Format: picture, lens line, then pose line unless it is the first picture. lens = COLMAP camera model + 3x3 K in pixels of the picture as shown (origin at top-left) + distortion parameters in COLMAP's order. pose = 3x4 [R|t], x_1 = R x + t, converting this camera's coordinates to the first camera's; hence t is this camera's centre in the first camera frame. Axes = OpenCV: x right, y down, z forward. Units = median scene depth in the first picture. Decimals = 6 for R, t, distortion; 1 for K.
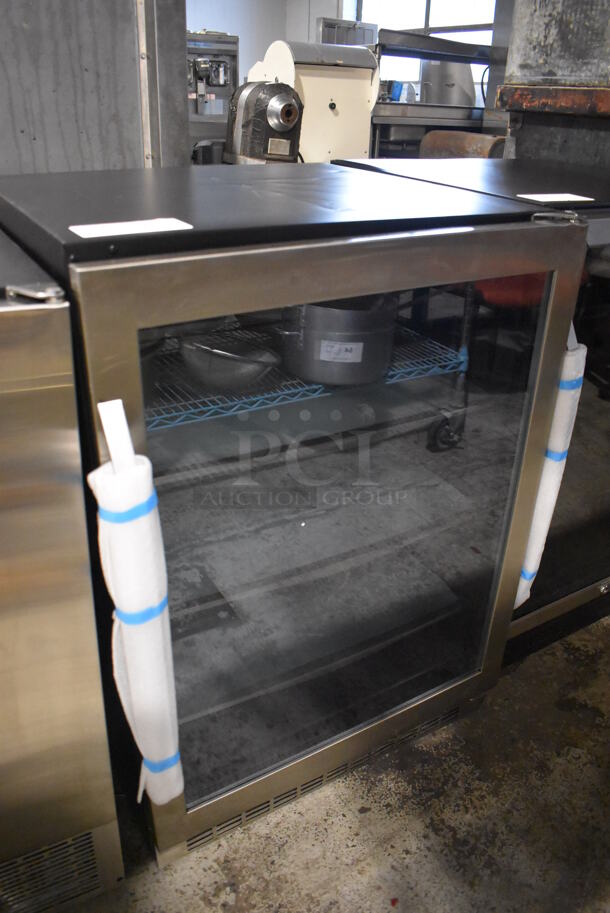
lens RADIAL K [[701.8, 0, 310.0], [0, 701.8, 456.3], [0, 0, 1]] dist [-0.079754, 0.009768]
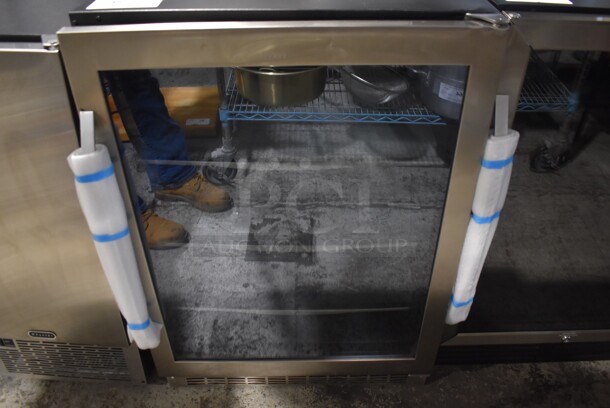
lens RADIAL K [[486.9, 0, 321.4], [0, 486.9, 185.7], [0, 0, 1]] dist [-0.078742, 0.007941]
pose [[0.866211, 0.261277, -0.425926, 0.435074], [-0.213438, 0.964194, 0.157396, -0.122755], [0.451799, -0.045430, 0.890962, 0.137337]]
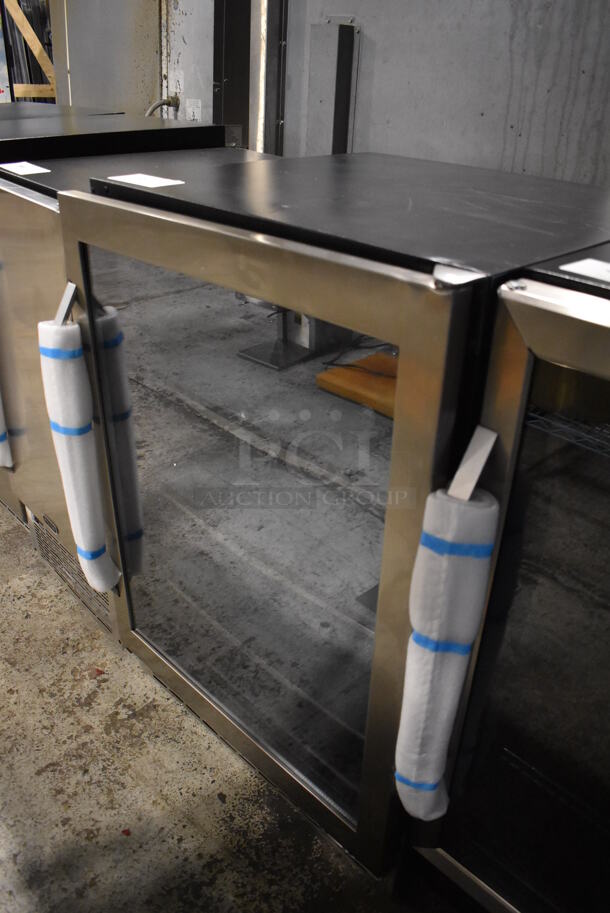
lens RADIAL K [[701.8, 0, 310.0], [0, 701.8, 456.3], [0, 0, 1]] dist [-0.079754, 0.009768]
pose [[0.256396, 0.459794, -0.850206, 0.759915], [-0.472713, 0.826888, 0.304629, -0.274805], [0.843092, 0.323798, 0.429361, 0.527790]]
